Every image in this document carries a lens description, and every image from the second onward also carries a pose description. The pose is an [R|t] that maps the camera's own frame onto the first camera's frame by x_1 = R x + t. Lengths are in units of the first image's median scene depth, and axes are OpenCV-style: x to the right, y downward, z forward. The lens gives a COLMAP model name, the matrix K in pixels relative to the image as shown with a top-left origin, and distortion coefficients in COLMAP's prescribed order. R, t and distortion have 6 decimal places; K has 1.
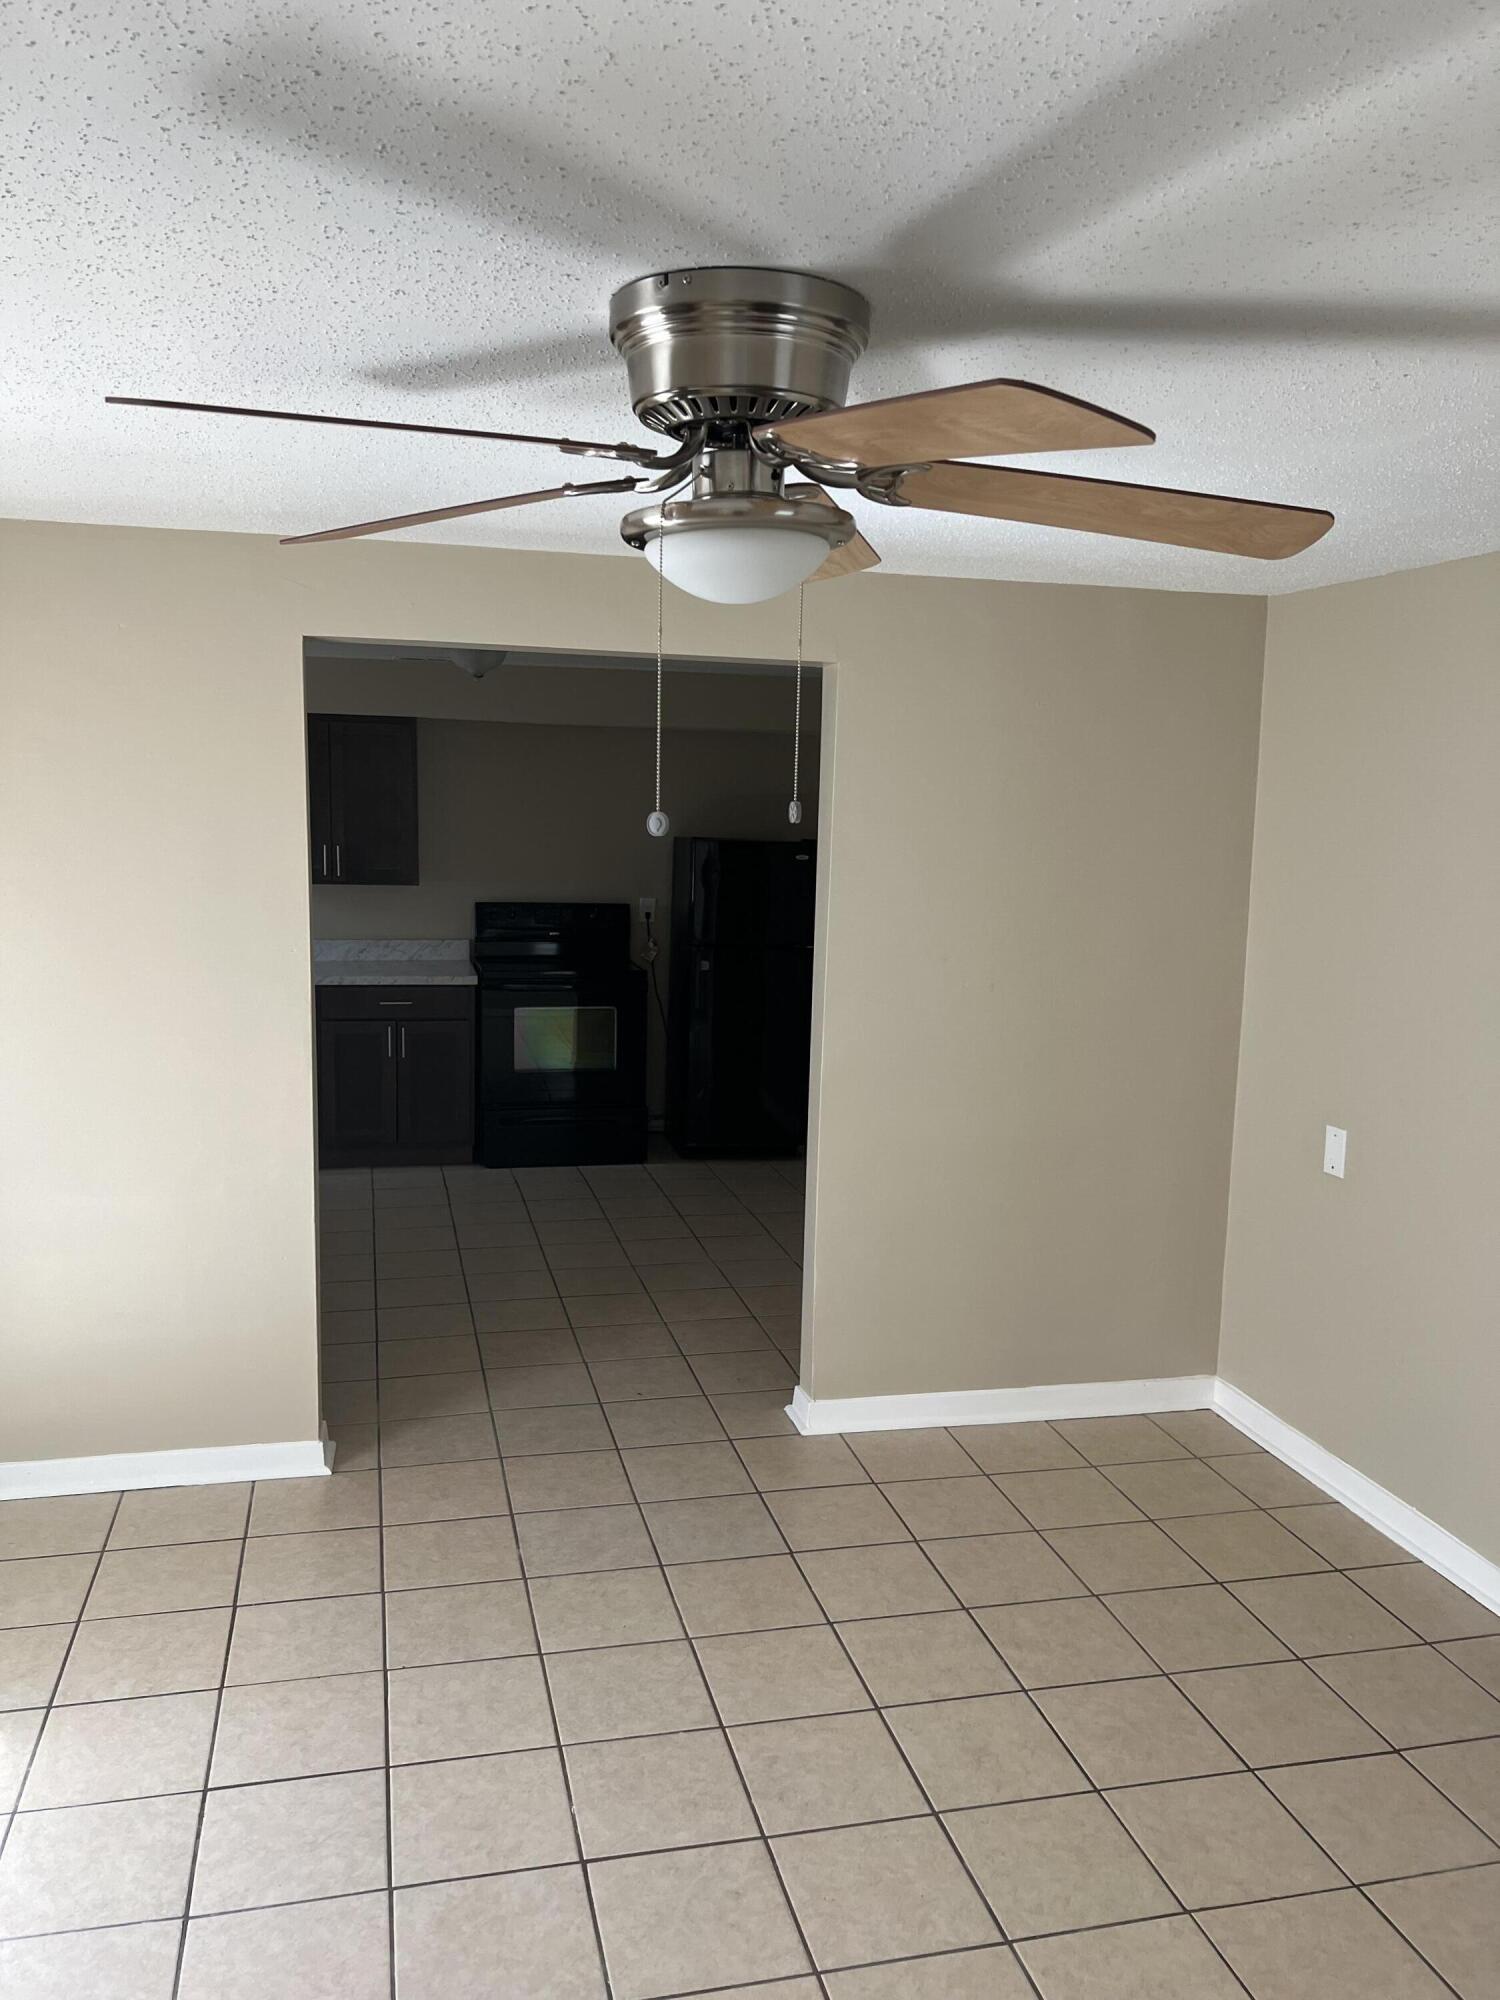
lens RADIAL K [[1501.6, 0, 744.8], [0, 1501.6, 1041.9], [0, 0, 1]] dist [-0.003641, -0.083424]
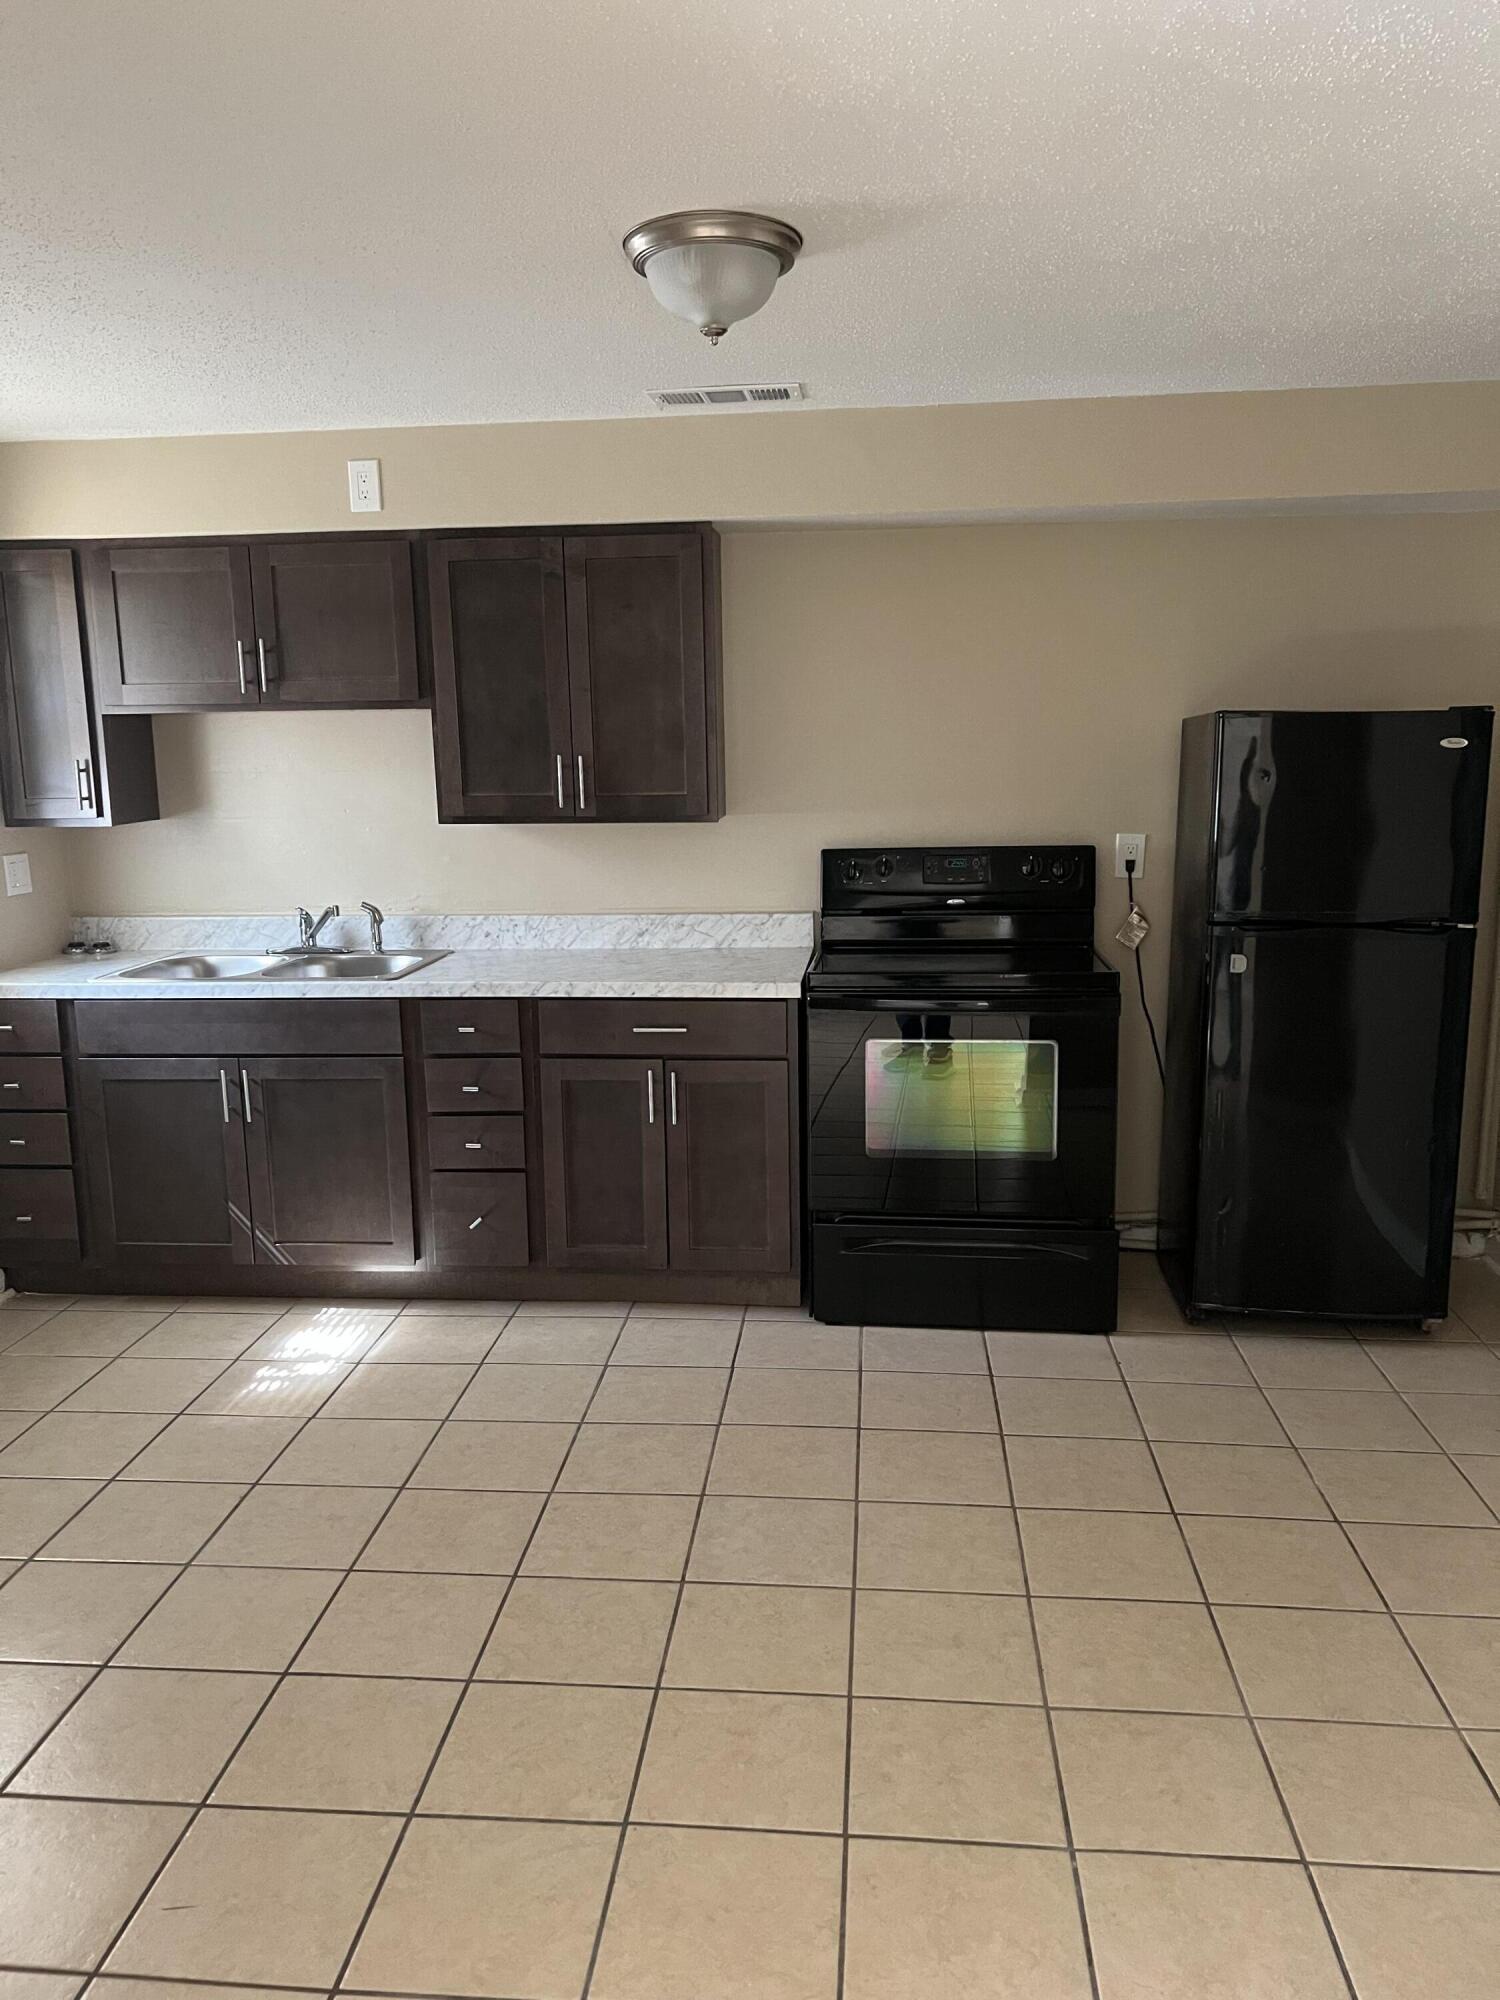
lens RADIAL K [[1501.6, 0, 744.8], [0, 1501.6, 1041.9], [0, 0, 1]] dist [-0.003641, -0.083424]
pose [[0.942987, 0.020912, -0.332171, -0.014240], [-0.010377, 0.999386, 0.033457, -0.037422], [0.332667, -0.028103, 0.942626, 0.441671]]
